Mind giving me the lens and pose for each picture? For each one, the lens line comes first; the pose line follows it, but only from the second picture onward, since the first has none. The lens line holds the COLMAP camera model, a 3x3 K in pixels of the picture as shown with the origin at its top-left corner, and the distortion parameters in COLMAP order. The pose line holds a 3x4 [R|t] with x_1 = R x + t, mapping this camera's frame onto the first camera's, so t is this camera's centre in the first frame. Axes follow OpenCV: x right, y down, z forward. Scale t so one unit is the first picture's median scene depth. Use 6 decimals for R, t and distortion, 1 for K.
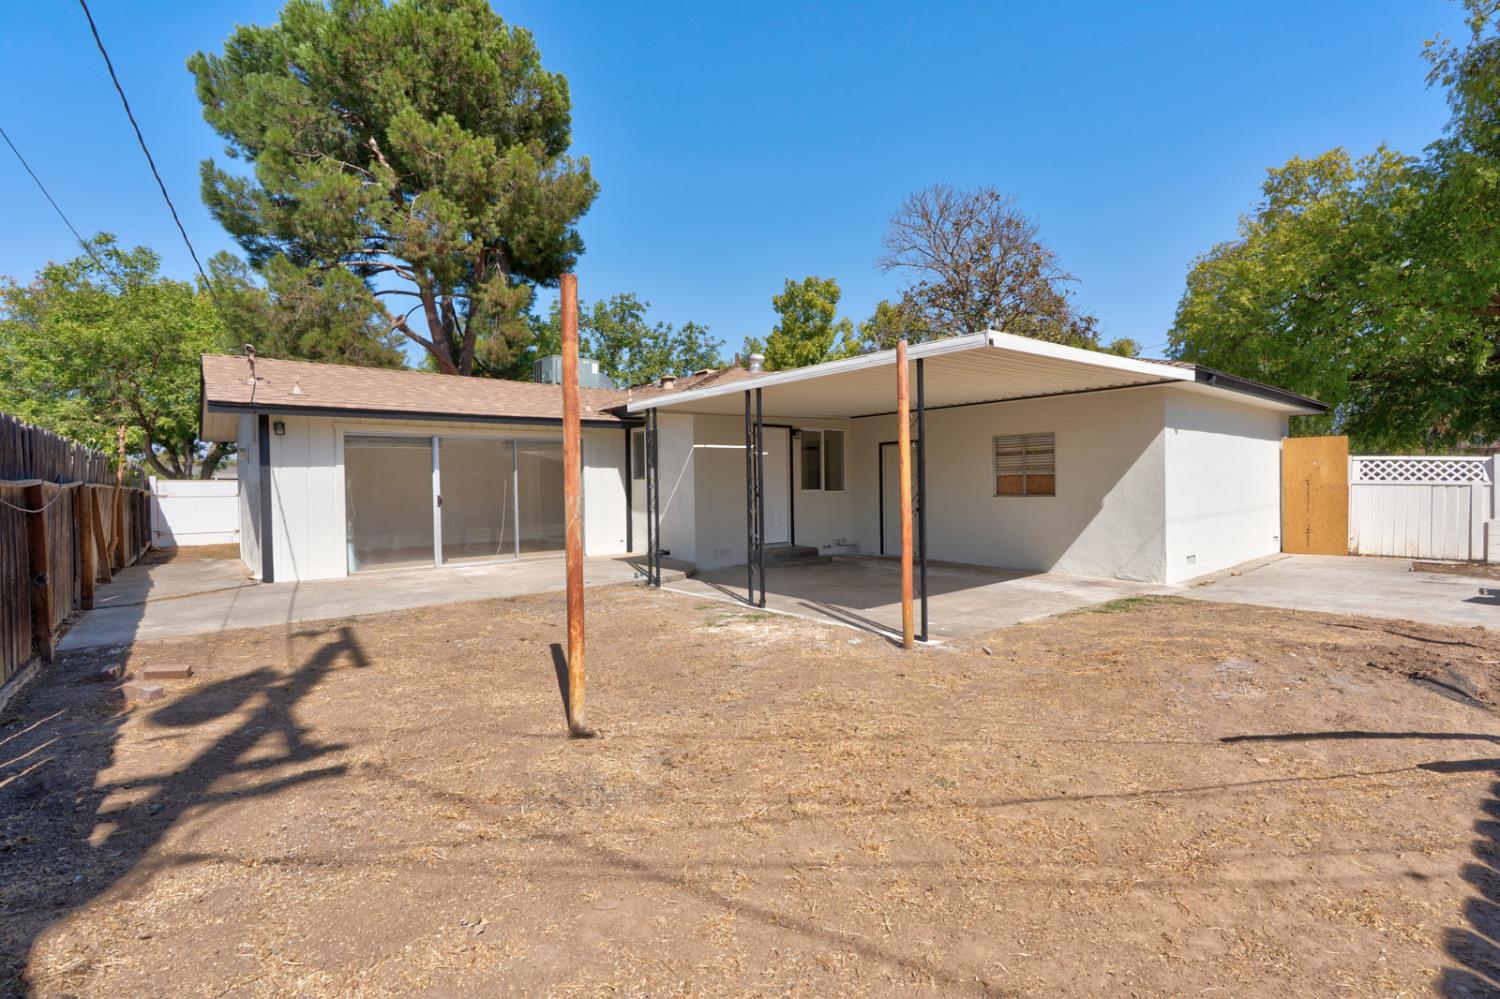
lens RADIAL K [[694.8, 0, 751.3], [0, 694.8, 493.8], [0, 0, 1]] dist [-0.004409, -0.000411]
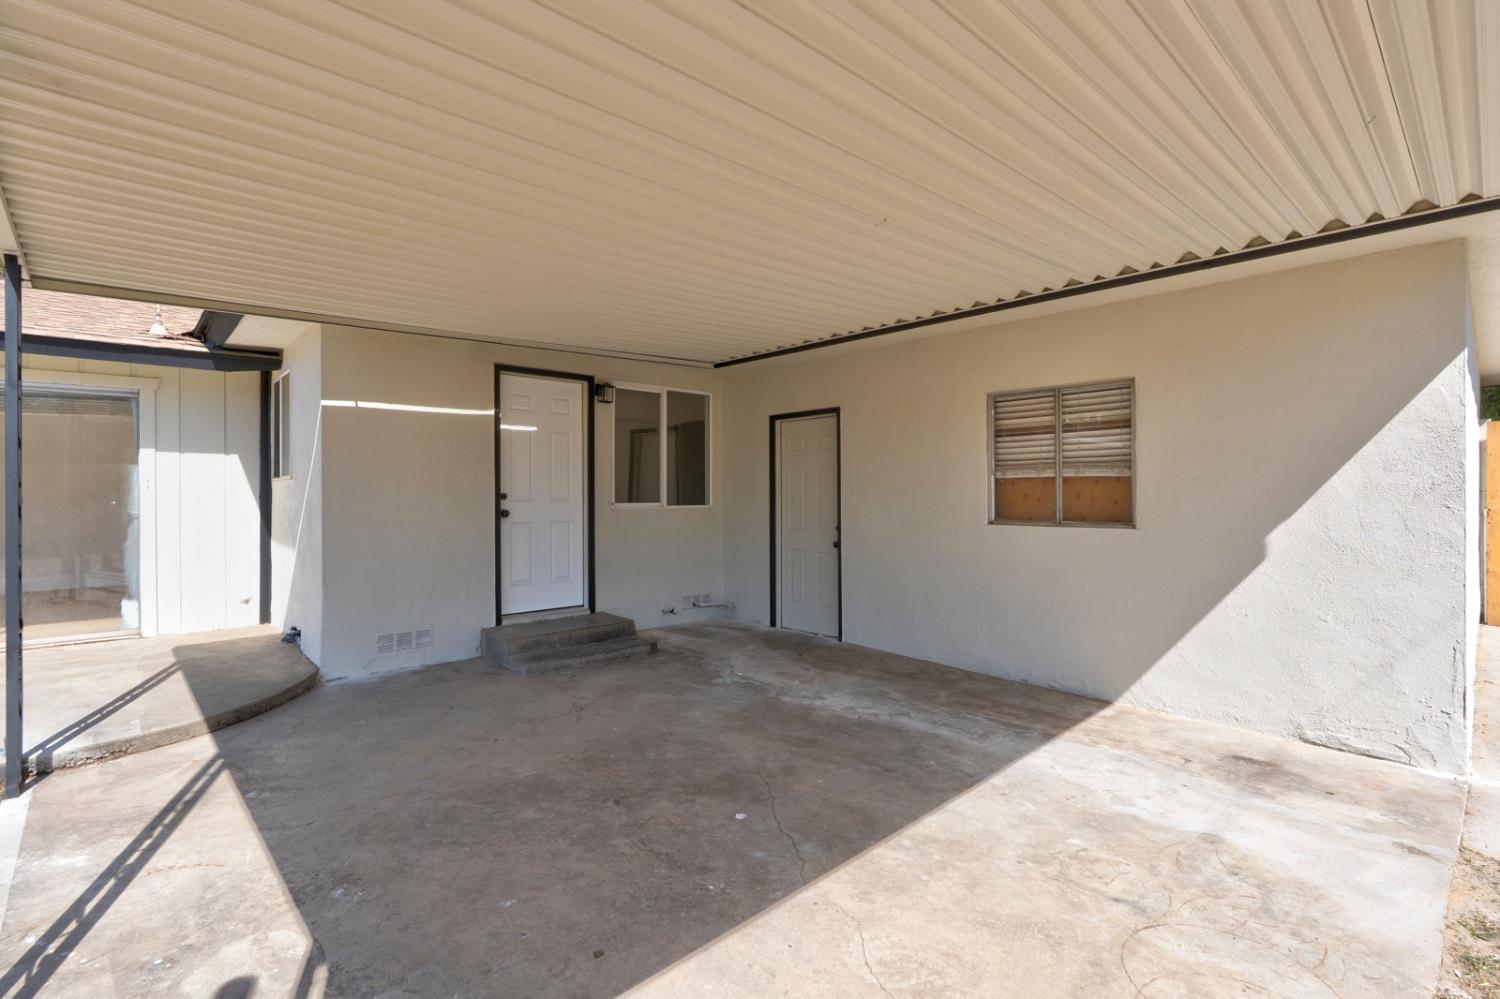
lens RADIAL K [[694.8, 0, 751.3], [0, 694.8, 493.5], [0, 0, 1]] dist [-0.004409, -0.000411]
pose [[0.998763, 0.012965, 0.048007, 0.168776], [-0.012382, 0.999846, -0.012415, -0.008650], [-0.048160, 0.011805, 0.998770, 0.546672]]
